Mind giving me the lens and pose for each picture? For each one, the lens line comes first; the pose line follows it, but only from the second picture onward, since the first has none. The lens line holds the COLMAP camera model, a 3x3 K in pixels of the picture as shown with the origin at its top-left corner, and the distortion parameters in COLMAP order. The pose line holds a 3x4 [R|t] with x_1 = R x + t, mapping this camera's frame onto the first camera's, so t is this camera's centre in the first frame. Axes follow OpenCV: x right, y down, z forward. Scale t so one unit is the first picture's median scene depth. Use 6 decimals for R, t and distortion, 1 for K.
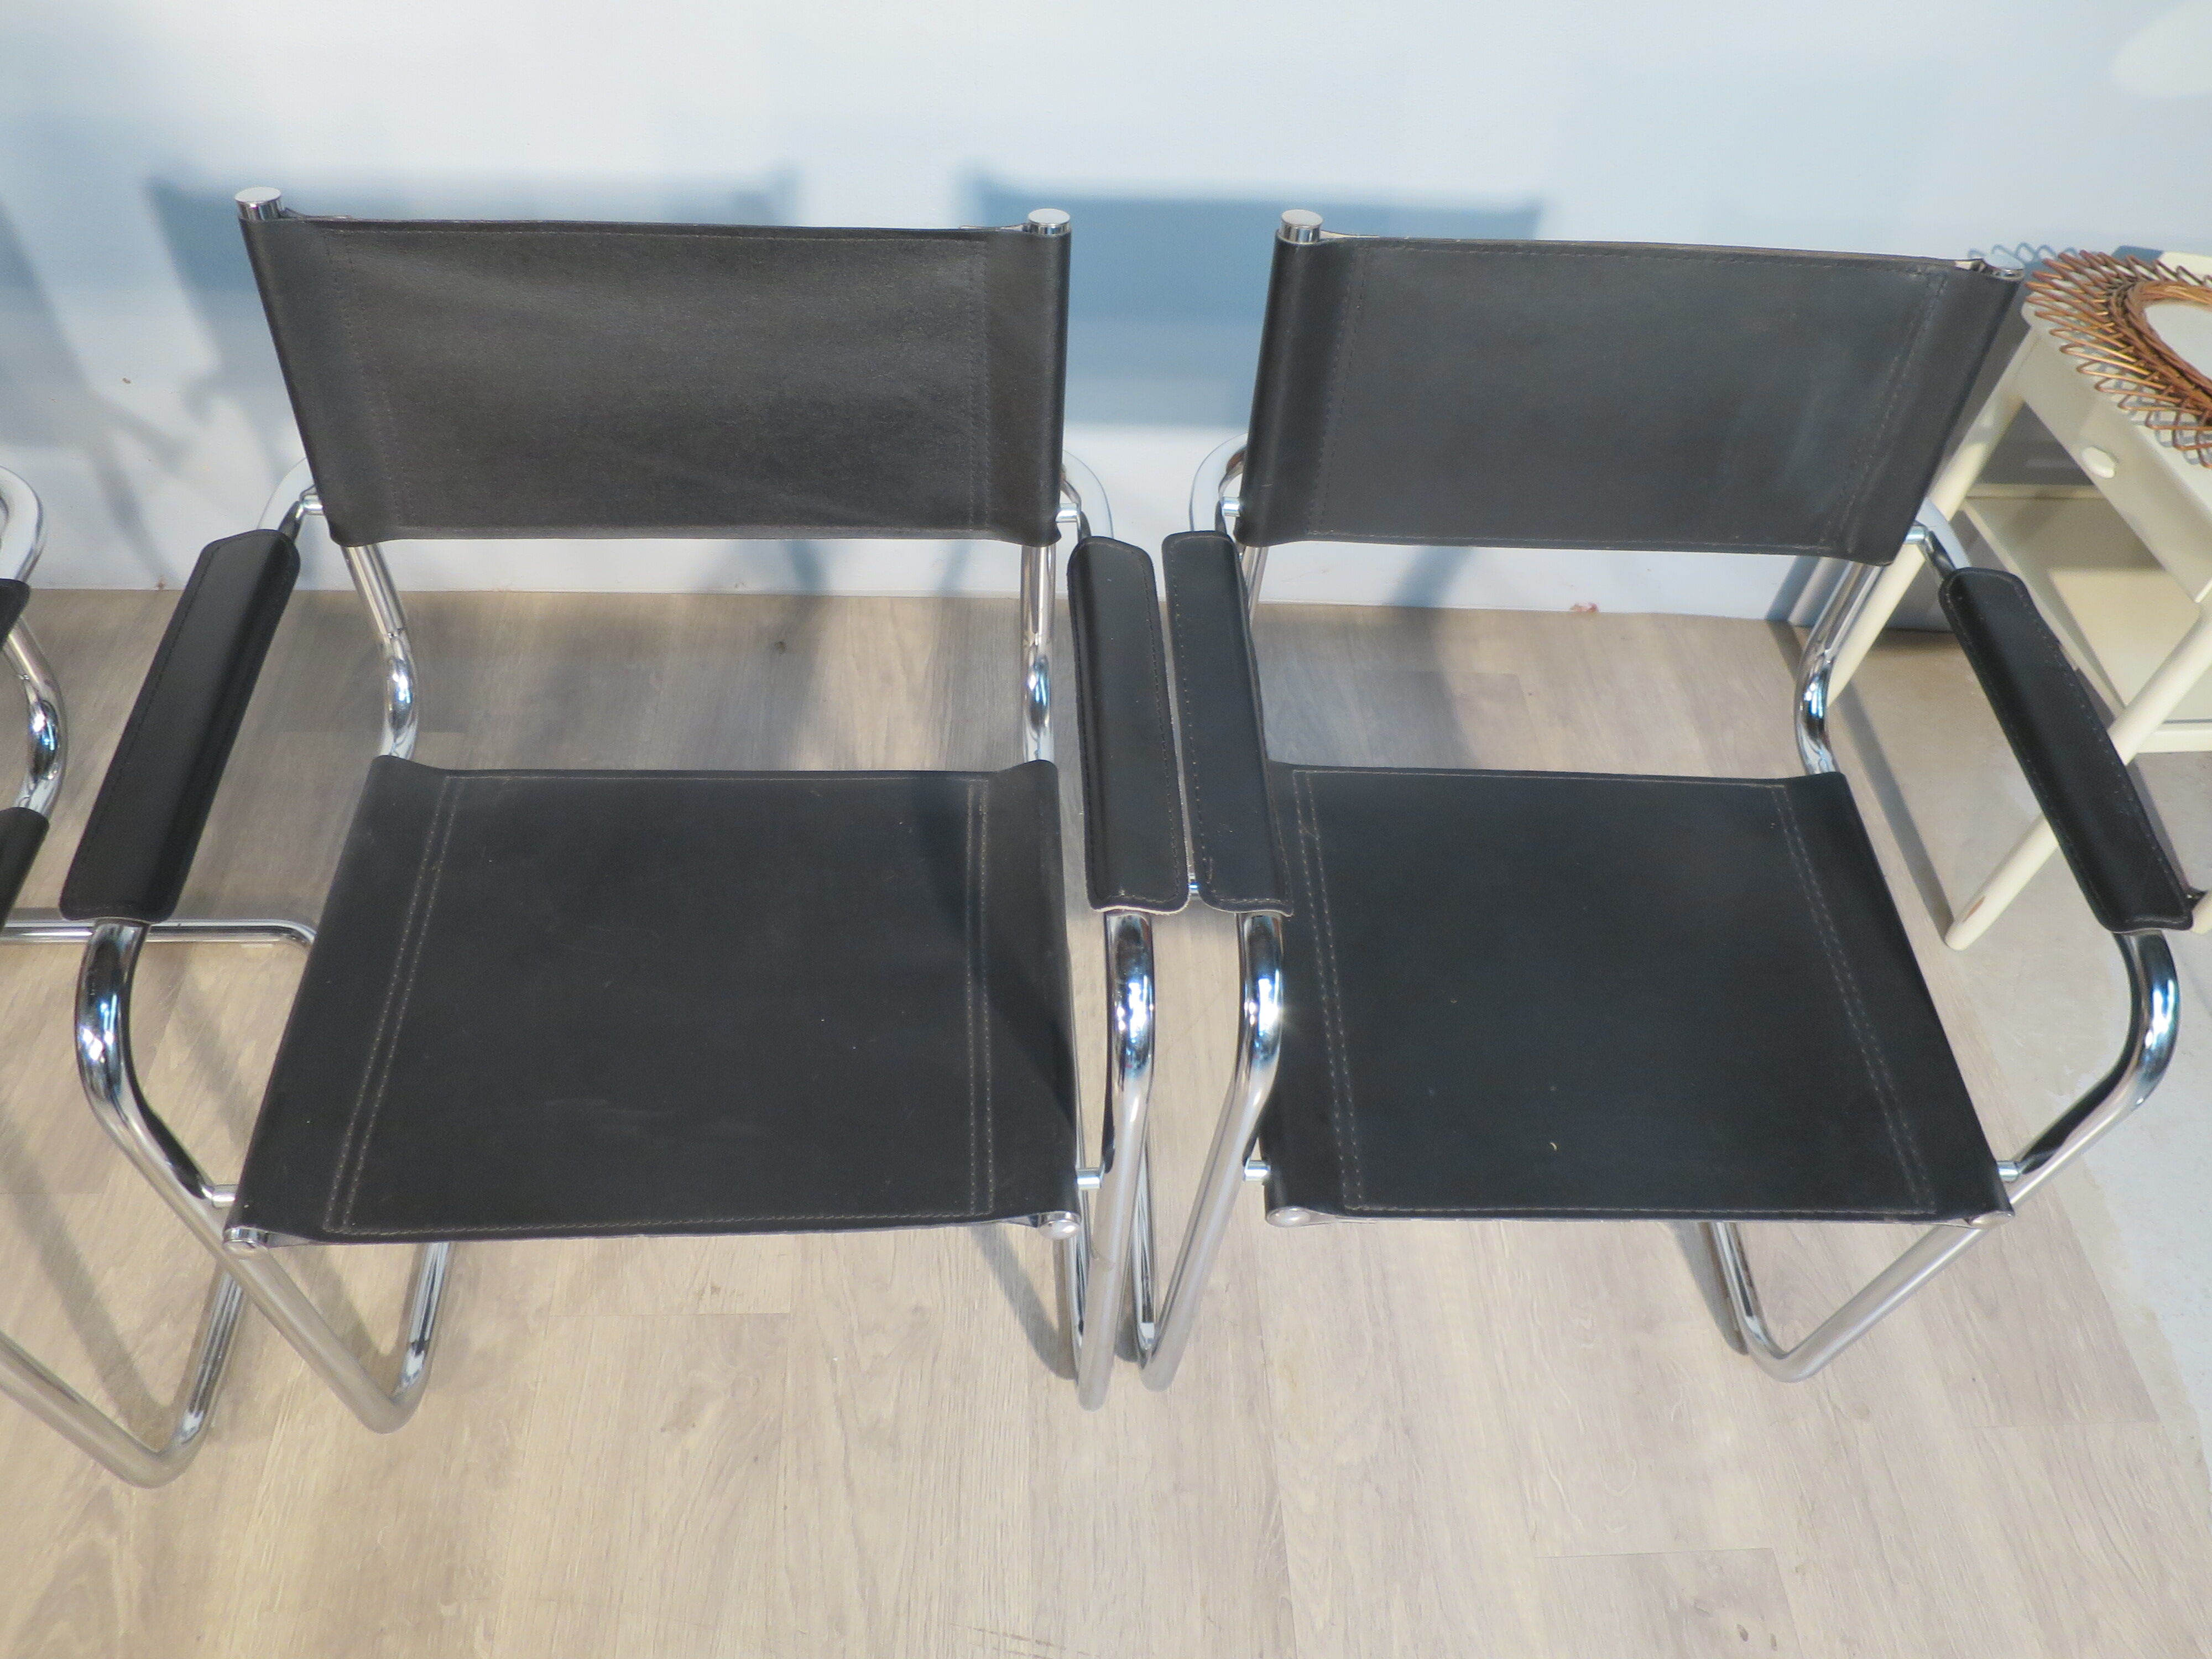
lens RADIAL K [[1619.9, 0, 1102.3], [0, 1619.9, 836.7], [0, 0, 1]] dist [-0.051783, 0.012207]
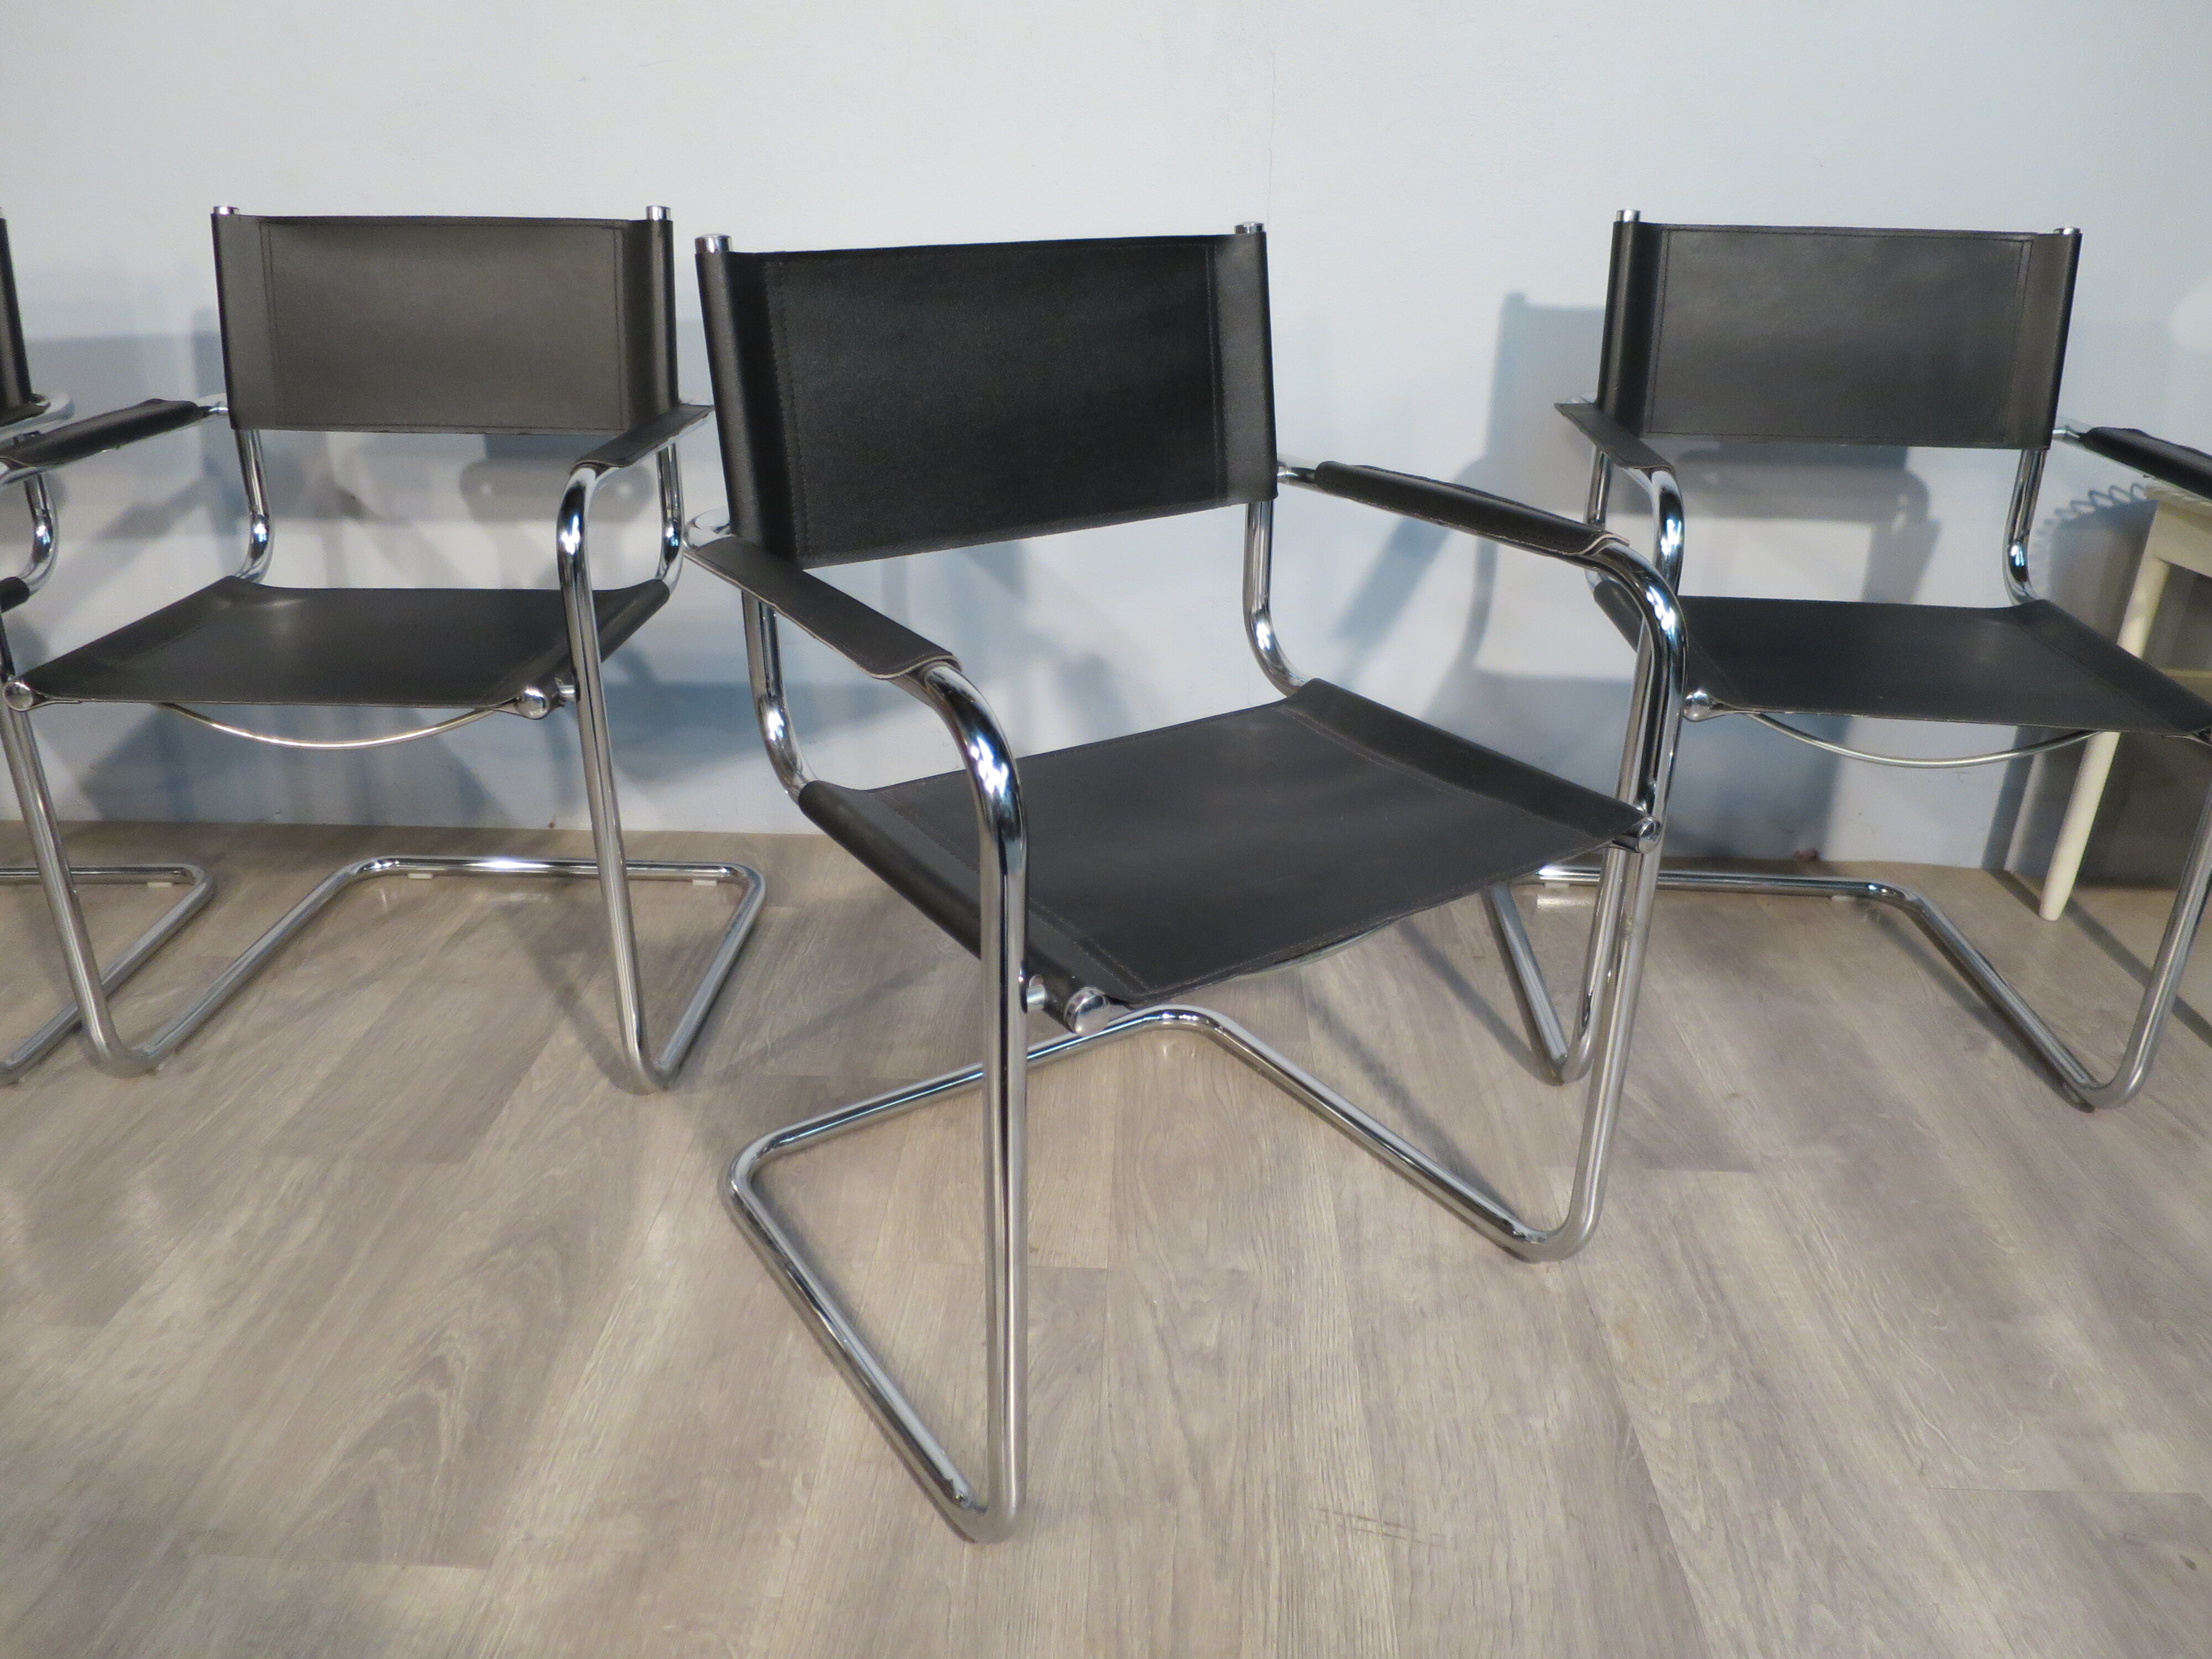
lens RADIAL K [[1619.9, 0, 1106.7], [0, 1619.9, 815.5], [0, 0, 1]] dist [-0.051783, 0.012207]
pose [[0.994439, -0.027490, -0.101664, -0.090993], [-0.022037, 0.889650, -0.456111, 0.539565], [0.102984, 0.455815, 0.884097, -0.016451]]
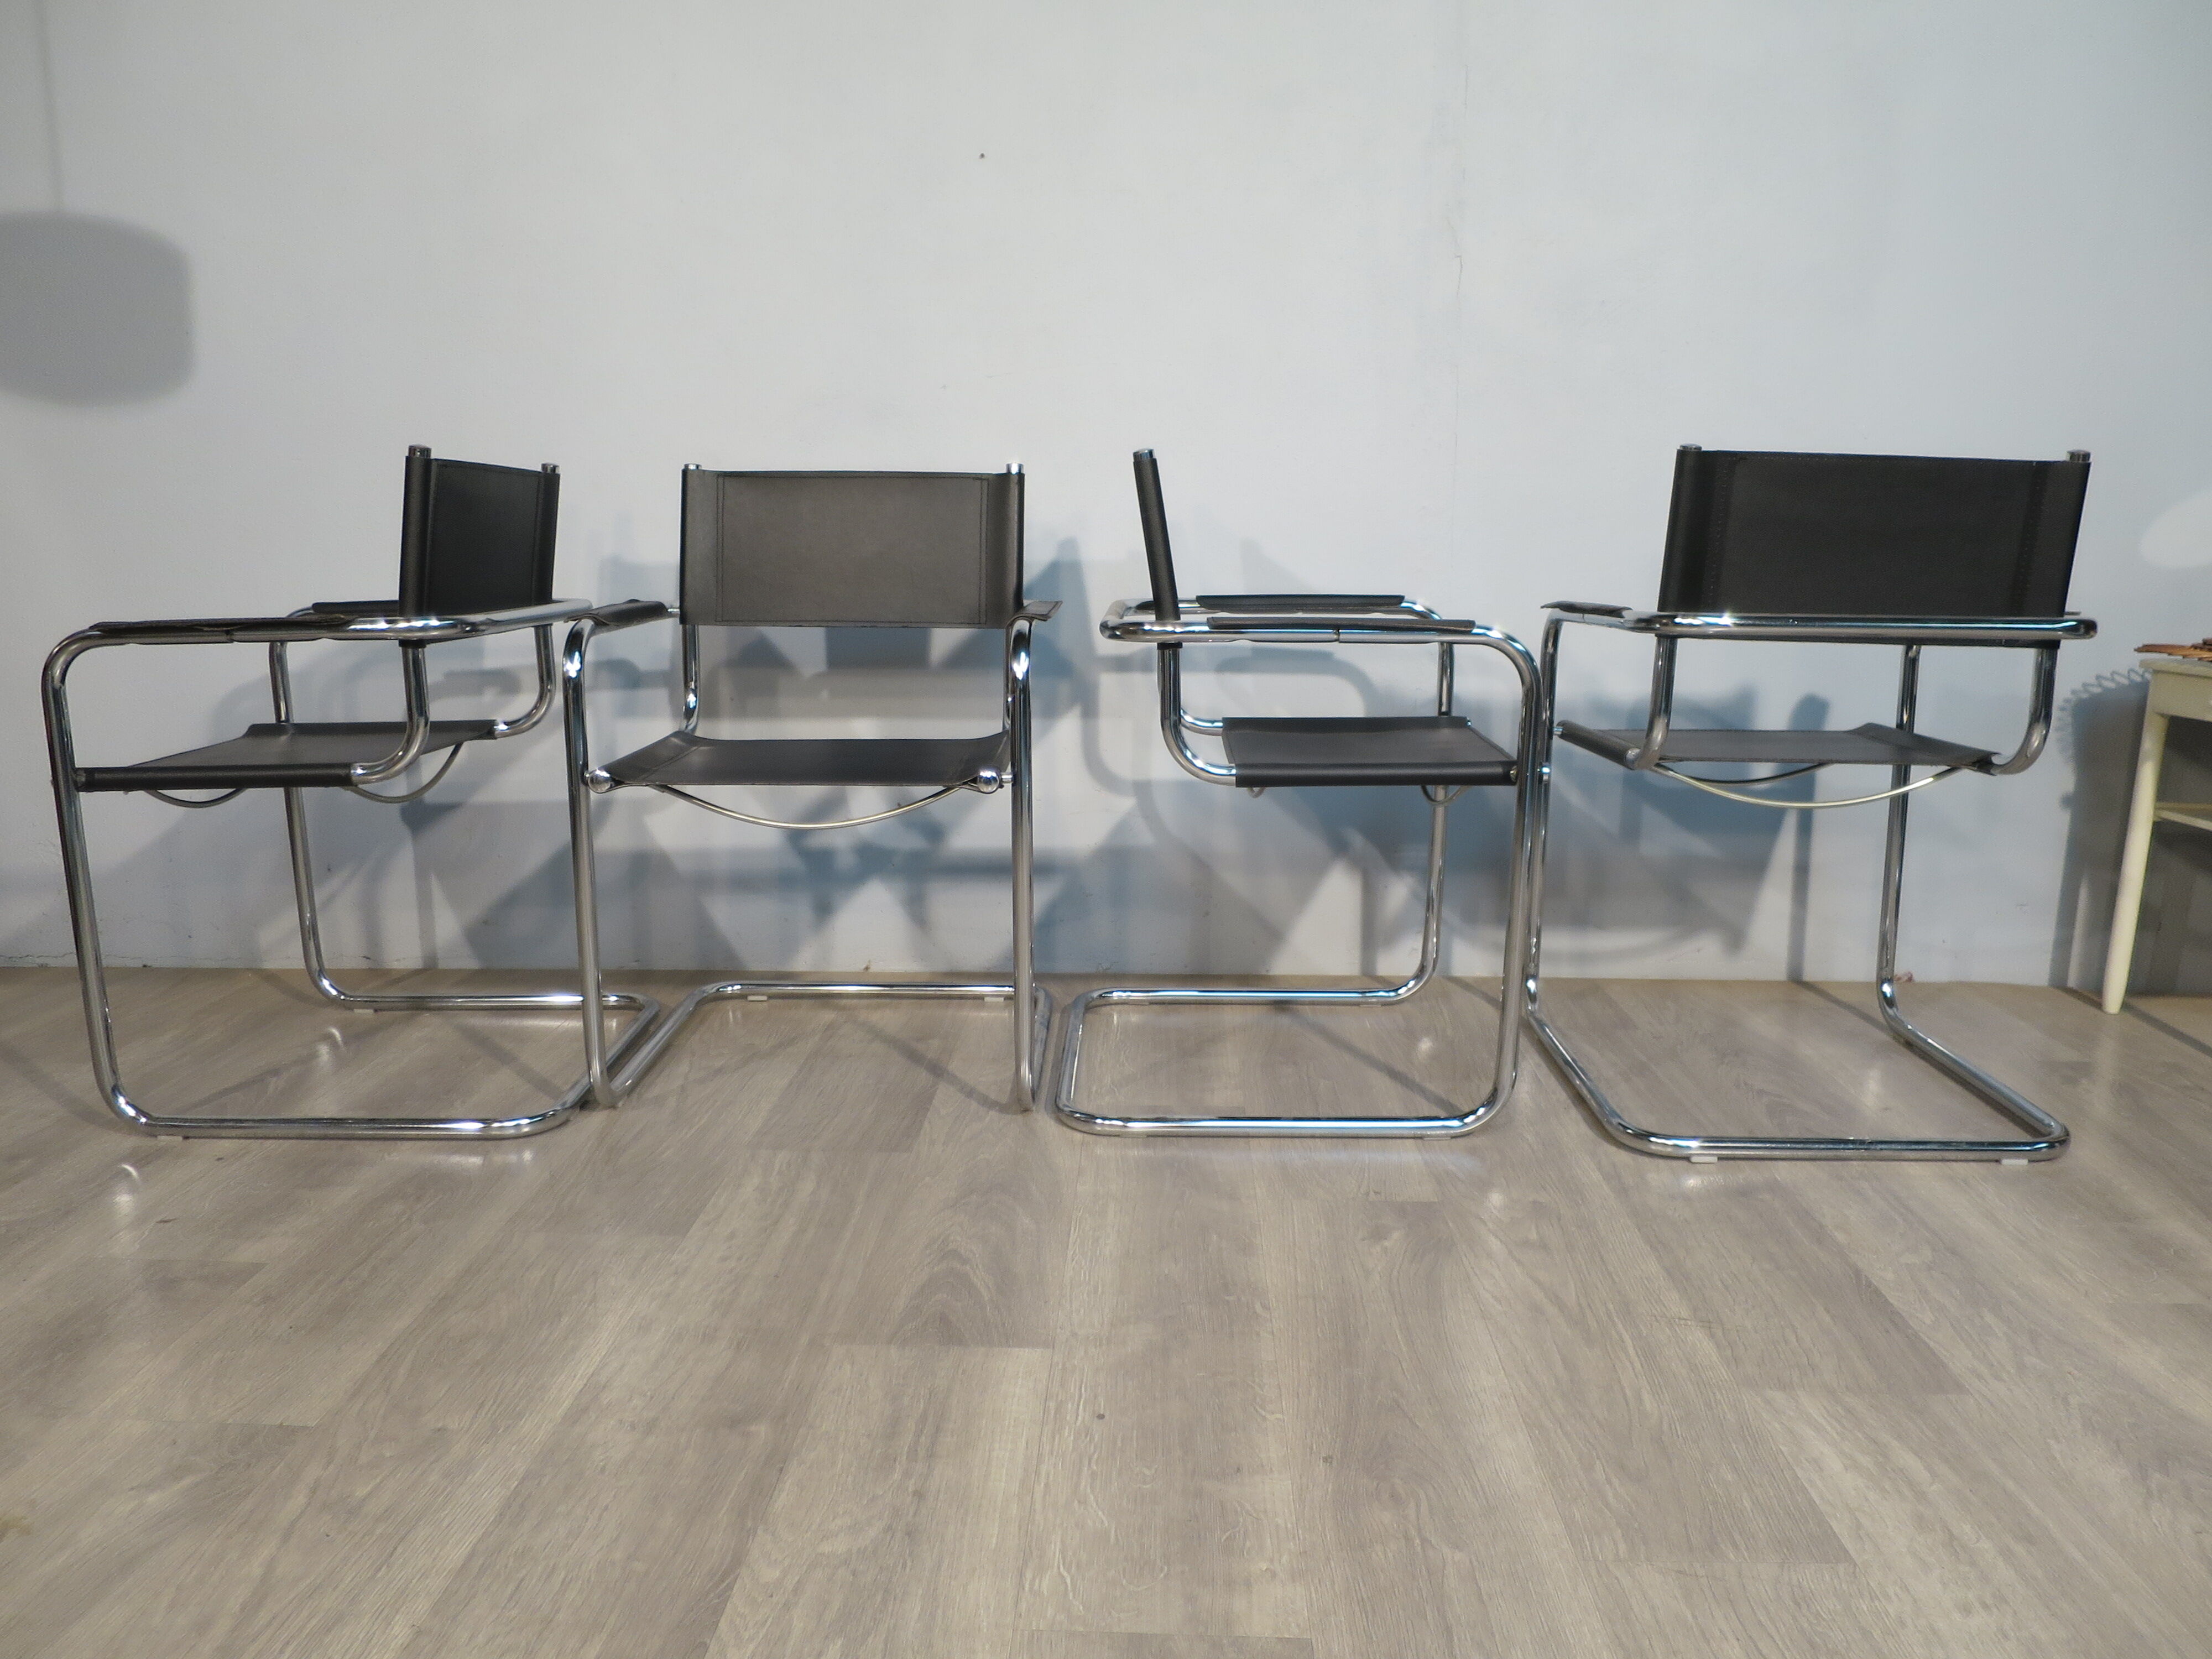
lens RADIAL K [[1619.9, 0, 1121.3], [0, 1619.9, 817.8], [0, 0, 1]] dist [-0.051783, 0.012207]
pose [[0.994260, -0.060961, -0.087927, -0.338294], [-0.008571, 0.773777, -0.633401, 0.947175], [0.106648, 0.630518, 0.768813, -0.238211]]
